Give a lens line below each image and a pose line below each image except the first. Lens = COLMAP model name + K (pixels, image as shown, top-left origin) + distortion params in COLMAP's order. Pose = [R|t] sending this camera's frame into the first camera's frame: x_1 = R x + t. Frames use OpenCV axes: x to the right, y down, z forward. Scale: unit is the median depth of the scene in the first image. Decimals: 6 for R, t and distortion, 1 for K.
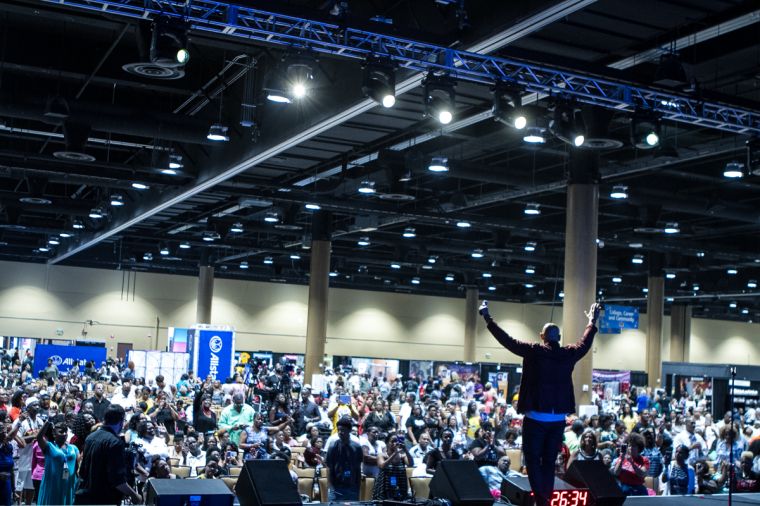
lens RADIAL K [[973.7, 0, 380.0], [0, 973.7, 253.0], [0, 0, 1]] dist [-0.036011, -0.045196]
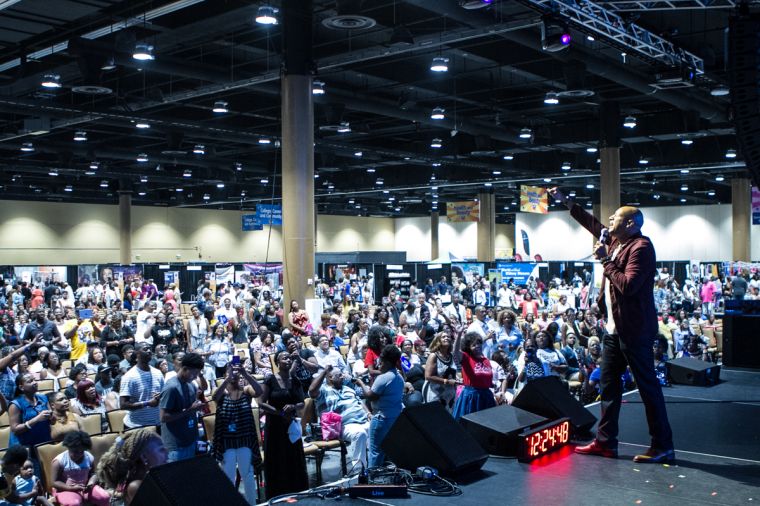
lens RADIAL K [[840.5, 0, 380.0], [0, 840.5, 253.0], [0, 0, 1]] dist [-0.127259, 0.129642]
pose [[0.911971, -0.058155, 0.406111, -0.042201], [0.014806, 0.993923, 0.109081, 0.010257], [-0.409987, -0.093466, 0.907290, 0.115219]]
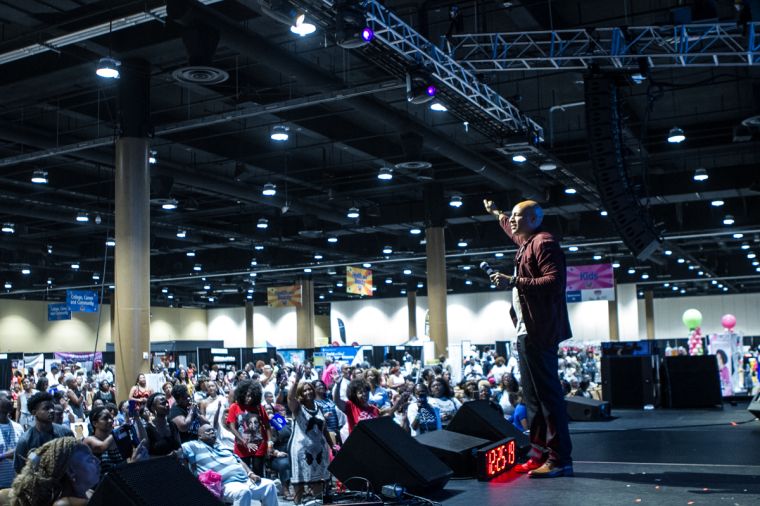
lens RADIAL K [[840.5, 0, 380.0], [0, 840.5, 253.0], [0, 0, 1]] dist [-0.127259, 0.129642]
pose [[0.795643, -0.008877, 0.605701, -0.053989], [0.011621, 0.999932, -0.000610, 0.026549], [-0.605655, 0.007524, 0.795692, 0.138511]]
